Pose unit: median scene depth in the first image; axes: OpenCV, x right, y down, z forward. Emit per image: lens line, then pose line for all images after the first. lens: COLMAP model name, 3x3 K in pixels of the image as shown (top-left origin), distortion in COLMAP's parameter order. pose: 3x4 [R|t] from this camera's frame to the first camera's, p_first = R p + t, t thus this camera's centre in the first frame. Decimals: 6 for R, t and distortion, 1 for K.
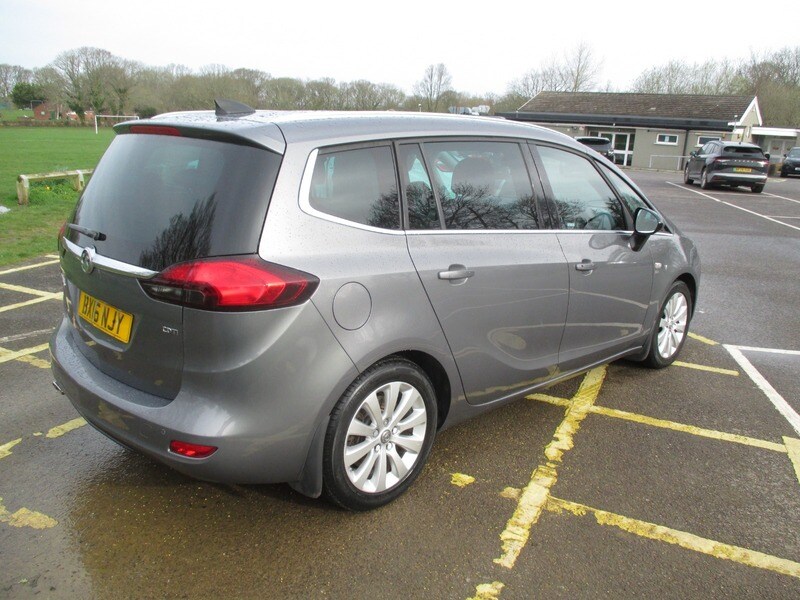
lens RADIAL K [[676.6, 0, 395.8], [0, 676.6, 301.1], [0, 0, 1]] dist [-0.030792, -0.001995]
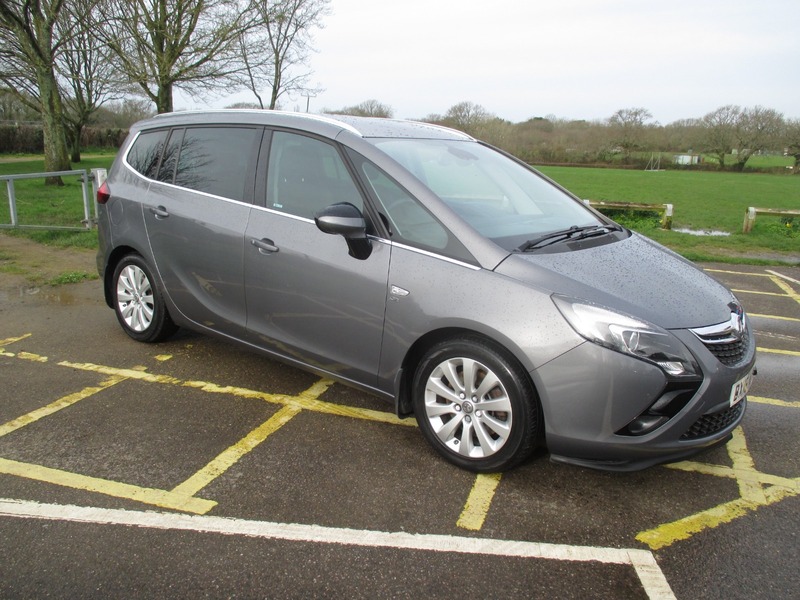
lens RADIAL K [[676.6, 0, 402.2], [0, 676.6, 303.0], [0, 0, 1]] dist [-0.030792, -0.001995]
pose [[0.122967, 0.202460, -0.971539, 1.437924], [-0.282392, 0.945638, 0.161320, -0.209702], [0.951385, 0.254518, 0.173455, 1.125801]]
